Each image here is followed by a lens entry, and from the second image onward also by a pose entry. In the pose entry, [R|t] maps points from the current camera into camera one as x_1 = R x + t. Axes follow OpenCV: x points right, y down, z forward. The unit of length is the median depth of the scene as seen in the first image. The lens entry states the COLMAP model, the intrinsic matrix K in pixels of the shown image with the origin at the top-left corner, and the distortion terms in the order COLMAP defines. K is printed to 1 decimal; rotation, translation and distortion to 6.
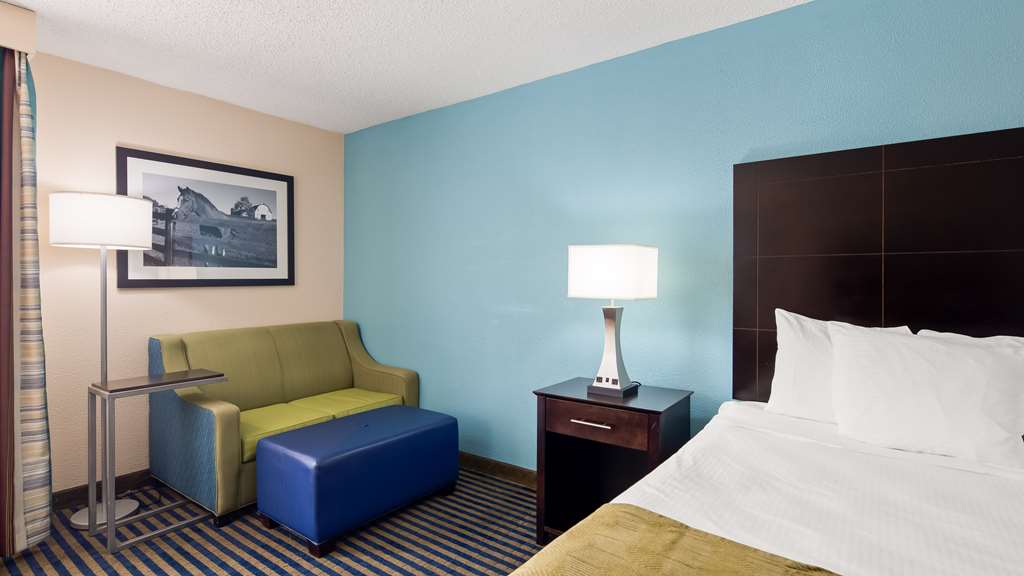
lens RADIAL K [[495.3, 0, 510.6], [0, 495.3, 280.5], [0, 0, 1]] dist [0.002175, -0.003644]
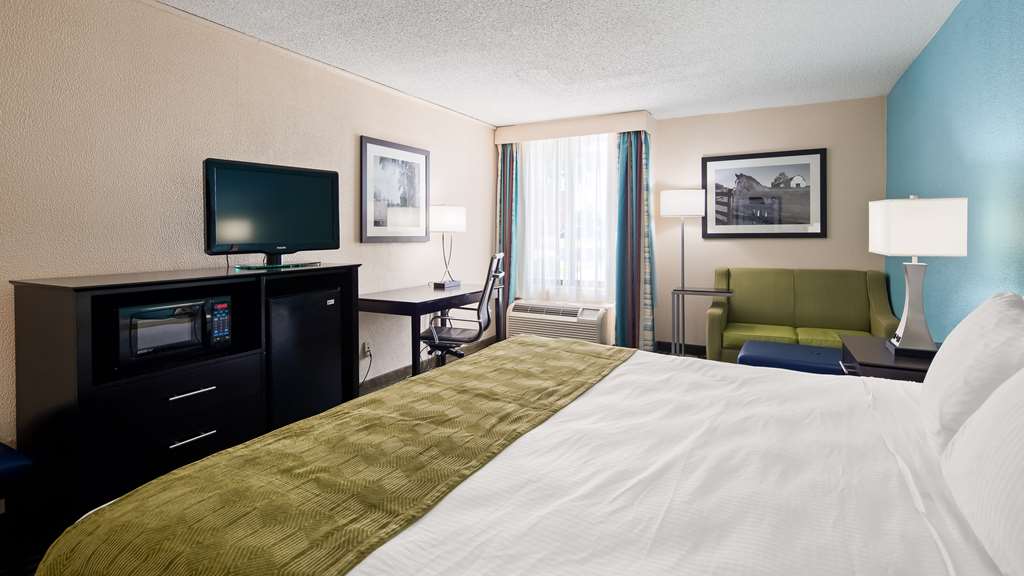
lens RADIAL K [[495.3, 0, 511.7], [0, 495.3, 239.8], [0, 0, 1]] dist [0.002175, -0.003644]
pose [[0.147300, 0.012902, -0.989008, 0.792628], [0.000822, 0.999913, 0.013166, -0.002802], [0.989092, -0.002752, 0.147277, 0.070842]]
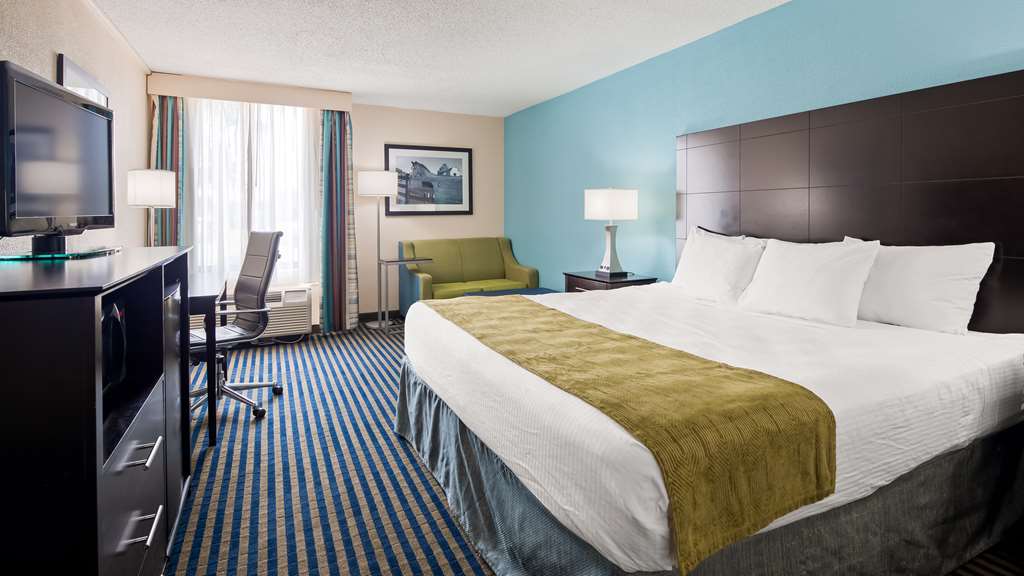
lens RADIAL K [[495.3, 0, 511.9], [0, 495.3, 216.3], [0, 0, 1]] dist [0.002175, -0.003644]
pose [[0.893094, -0.002681, -0.449861, 0.512183], [0.003748, 0.999992, 0.001481, 0.015962], [0.449854, -0.003009, 0.893097, -0.502548]]
